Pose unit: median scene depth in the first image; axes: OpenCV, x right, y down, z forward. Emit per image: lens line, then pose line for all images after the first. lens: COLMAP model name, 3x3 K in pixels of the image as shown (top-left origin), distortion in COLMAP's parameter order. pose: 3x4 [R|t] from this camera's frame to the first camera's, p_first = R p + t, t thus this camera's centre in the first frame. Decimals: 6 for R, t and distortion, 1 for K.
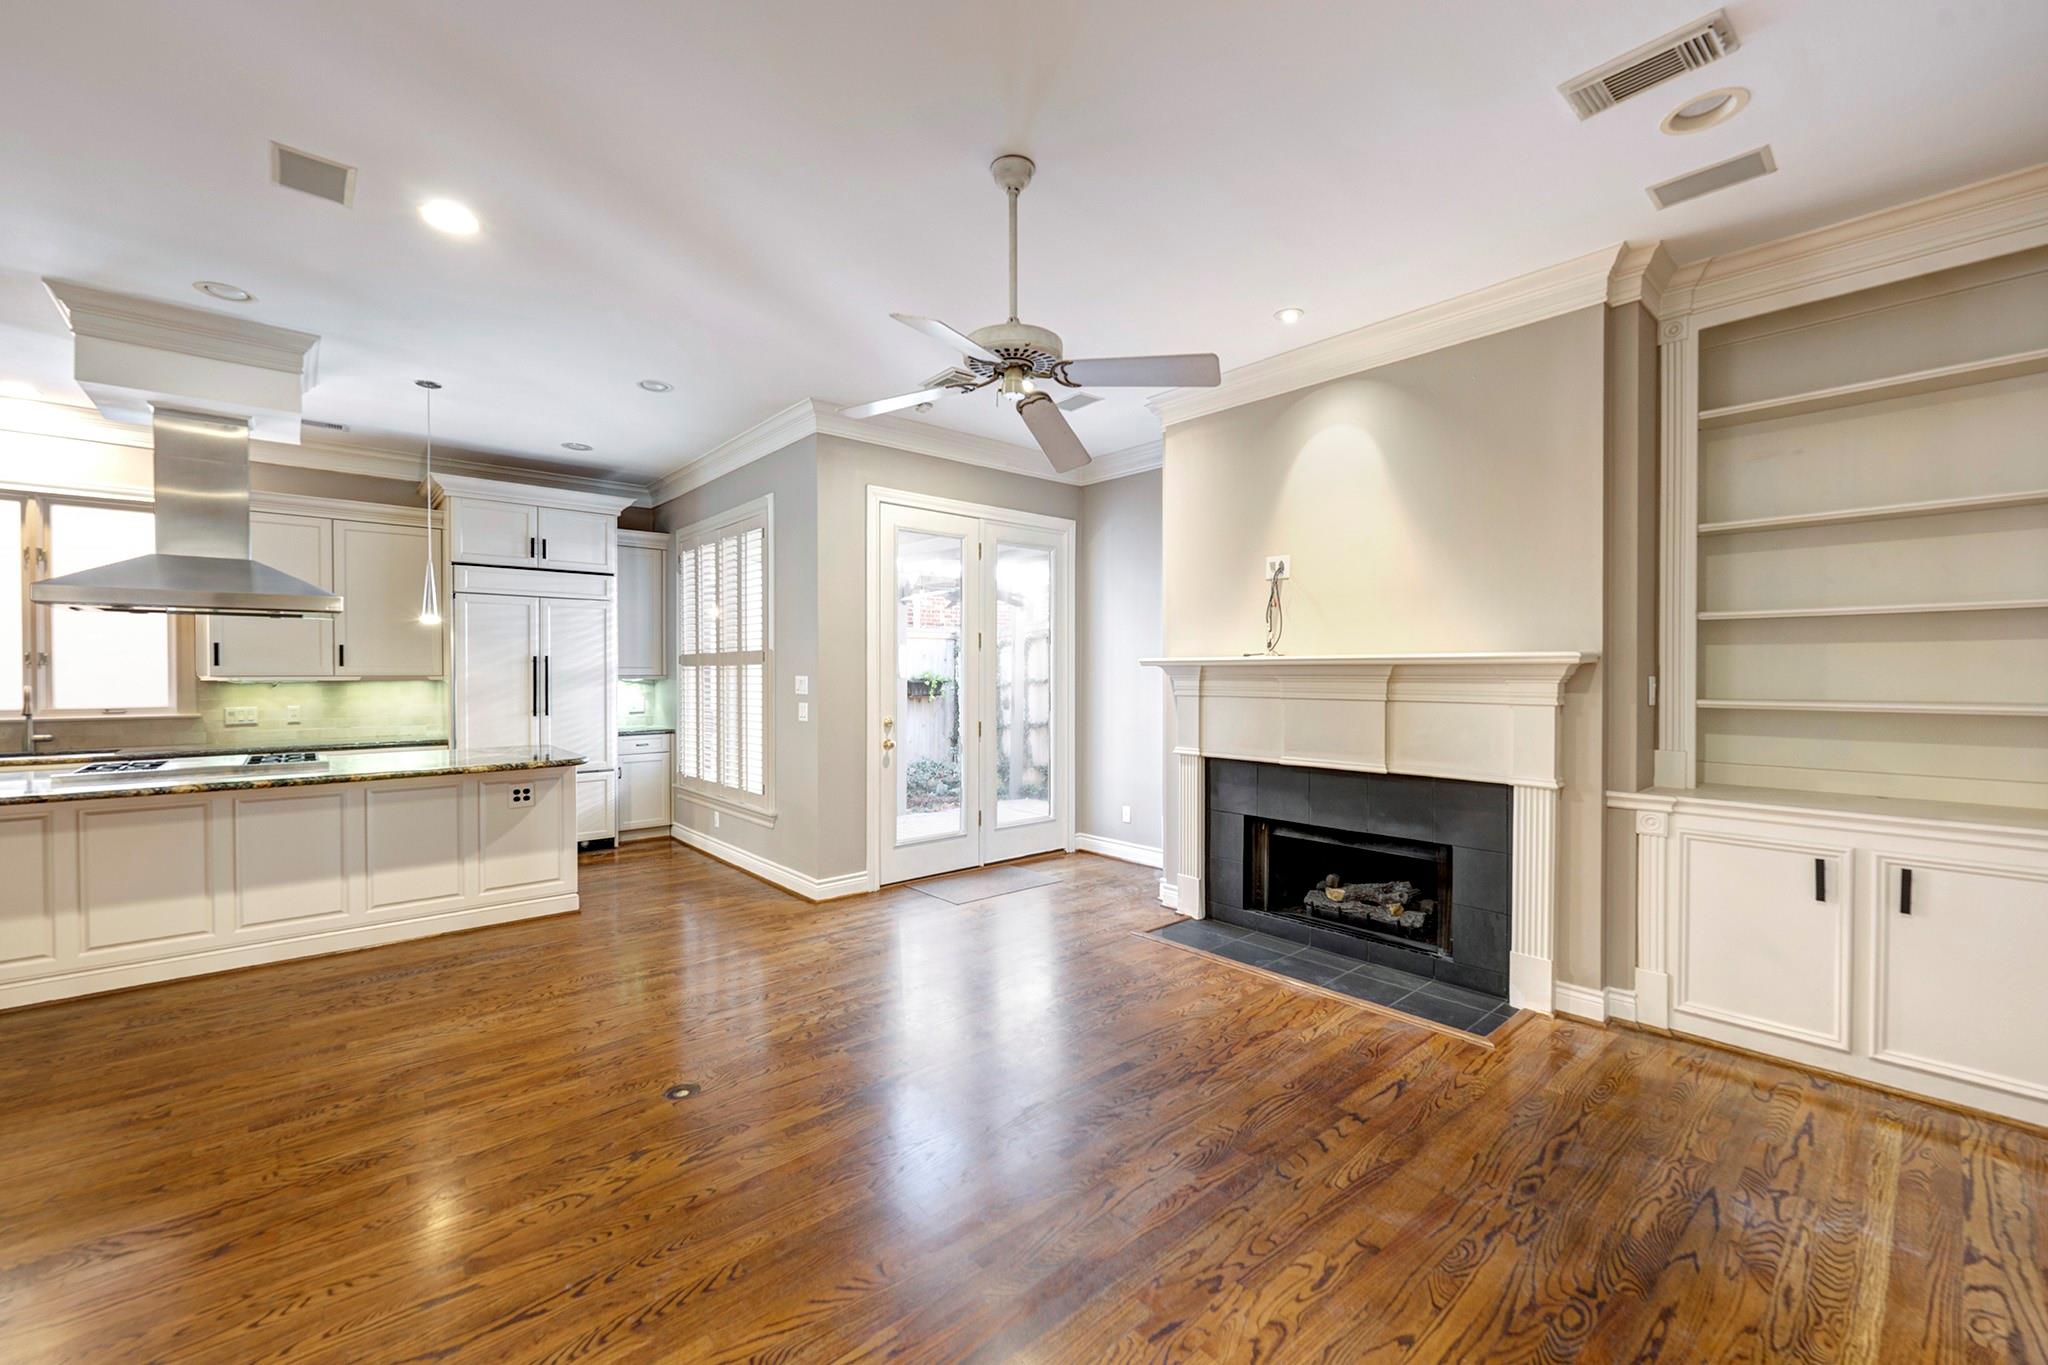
lens RADIAL K [[832.0, 0, 1029.7], [0, 832.0, 679.8], [0, 0, 1]] dist [-0.002169, -0.000009]
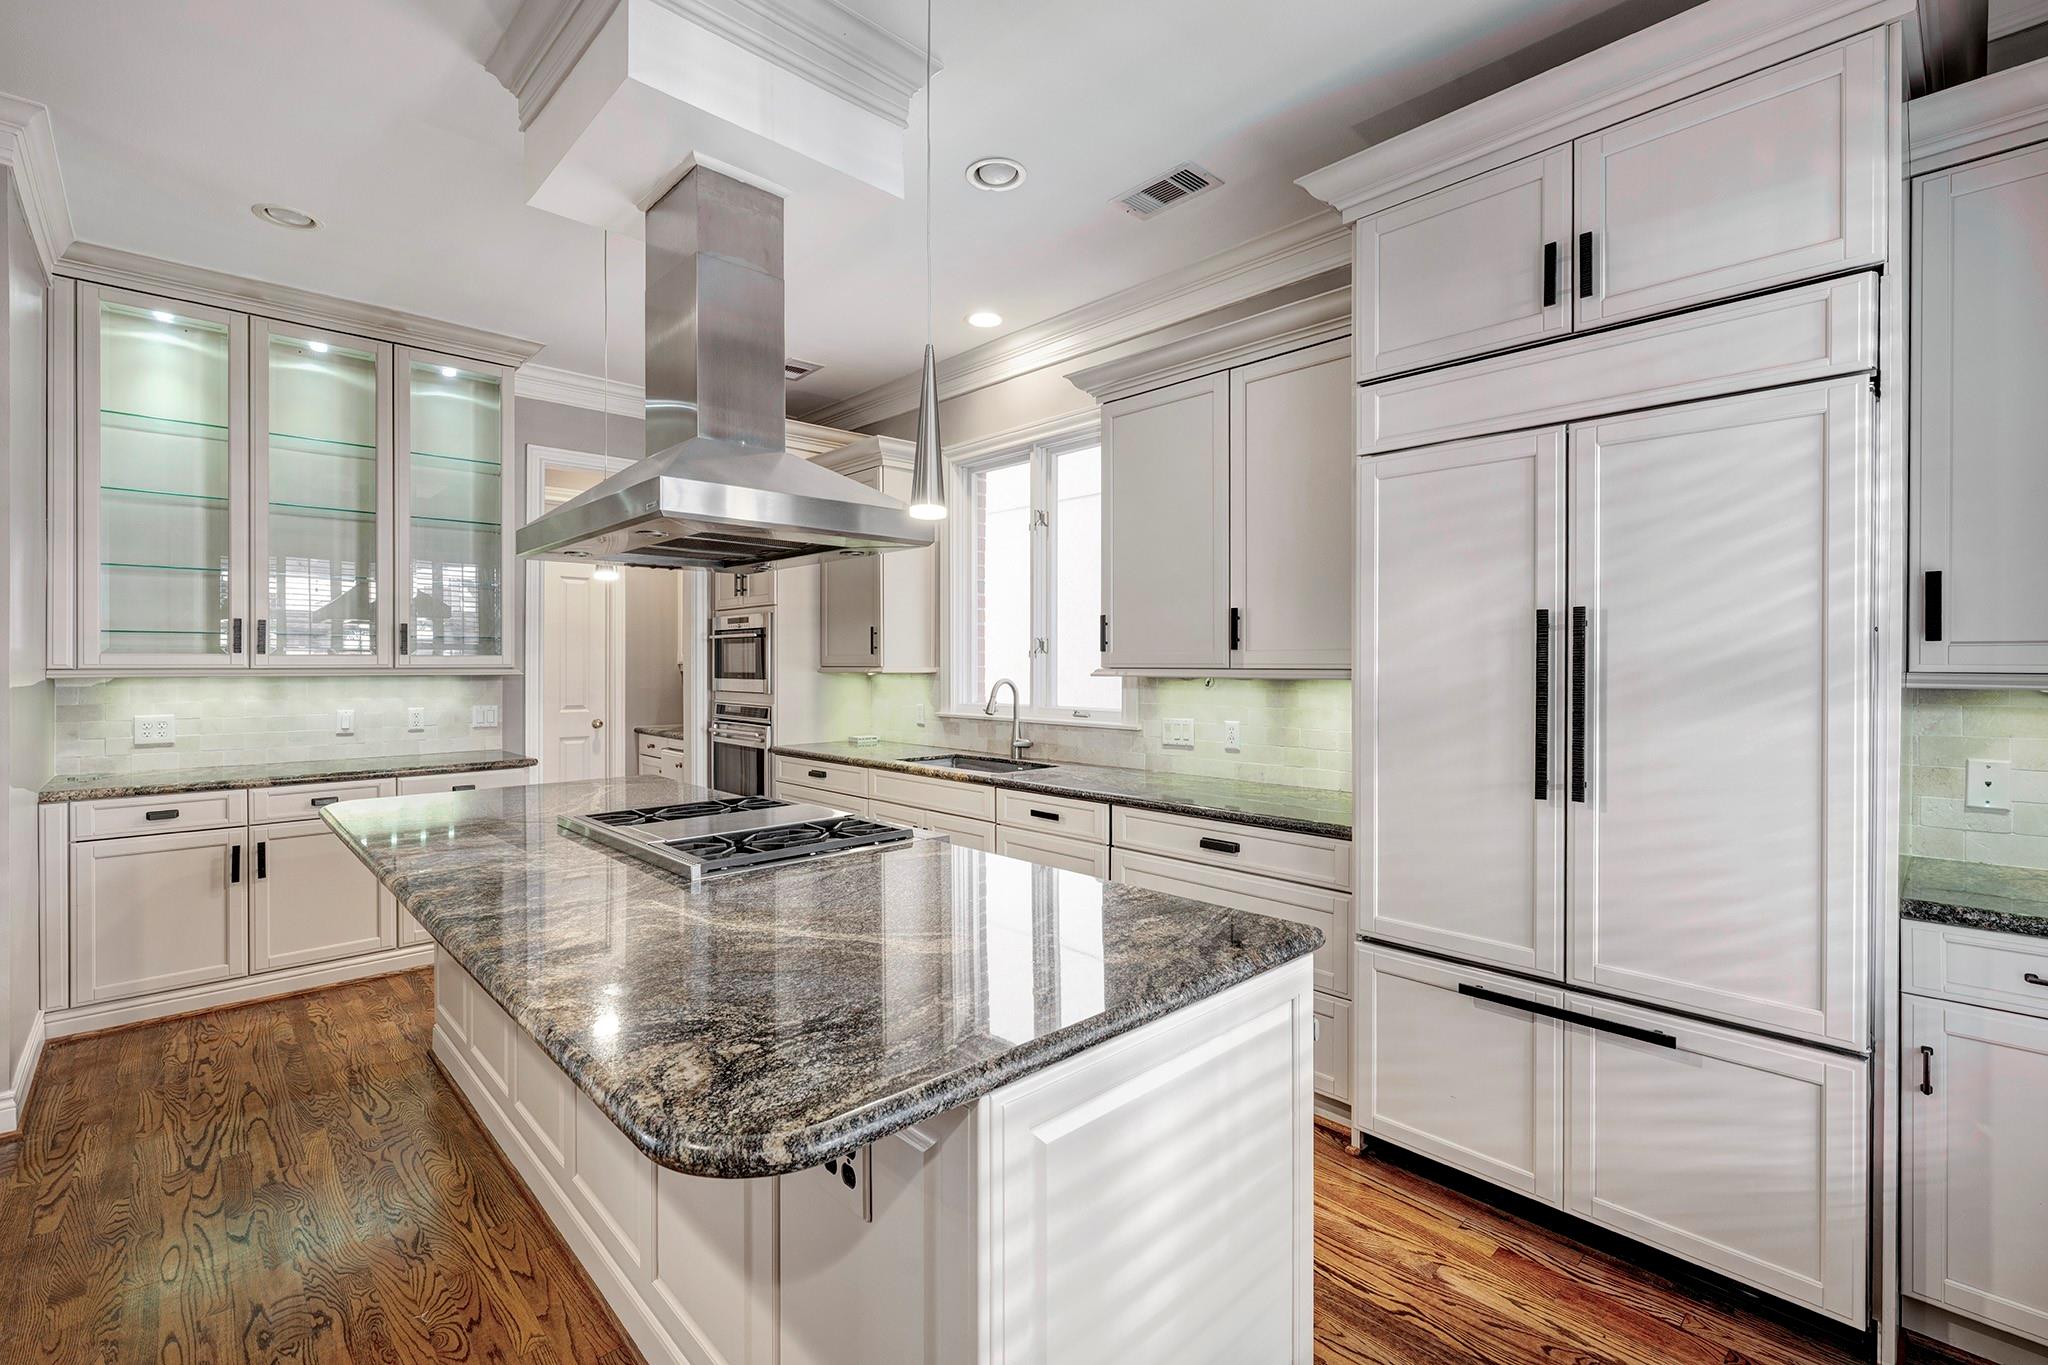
lens RADIAL K [[897.7, 0, 1013.4], [0, 897.7, 662.5], [0, 0, 1]] dist [0.000224, 0.000109]
pose [[-0.007450, -0.004011, -0.999964, -0.327992], [-0.011880, 0.999922, -0.003922, -0.005371], [0.999902, 0.011851, -0.007497, 1.060879]]
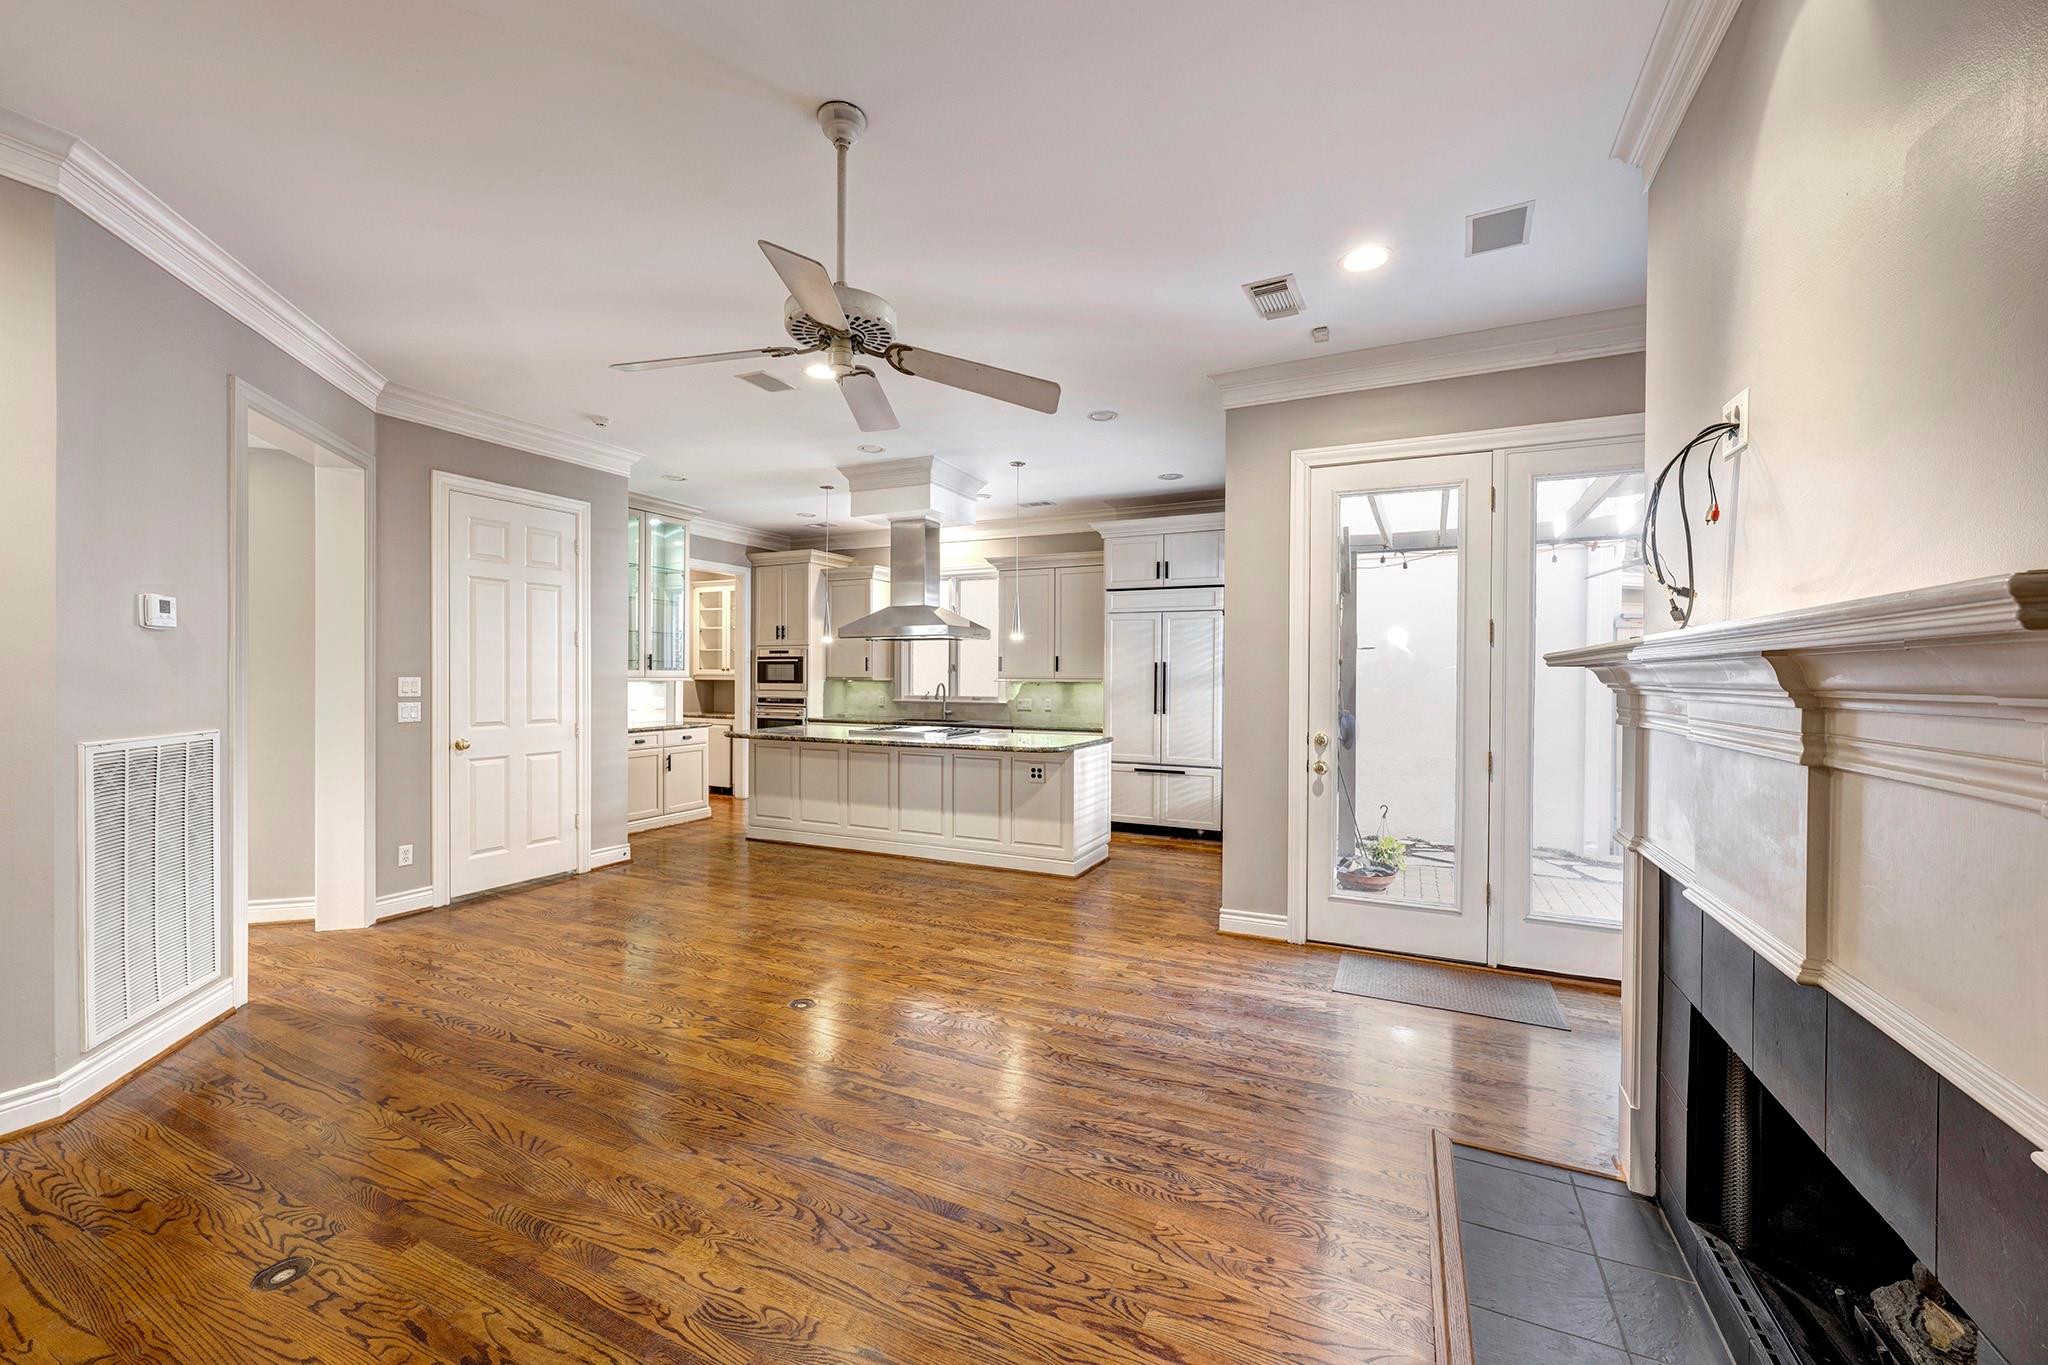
lens RADIAL K [[824.2, 0, 1028.7], [0, 824.2, 681.9], [0, 0, 1]] dist [-0.000570, 0.000051]
pose [[0.372323, 0.008517, -0.928064, 0.553123], [-0.013994, 0.999896, 0.003562, -0.004055], [0.927998, 0.011661, 0.372404, 0.533283]]
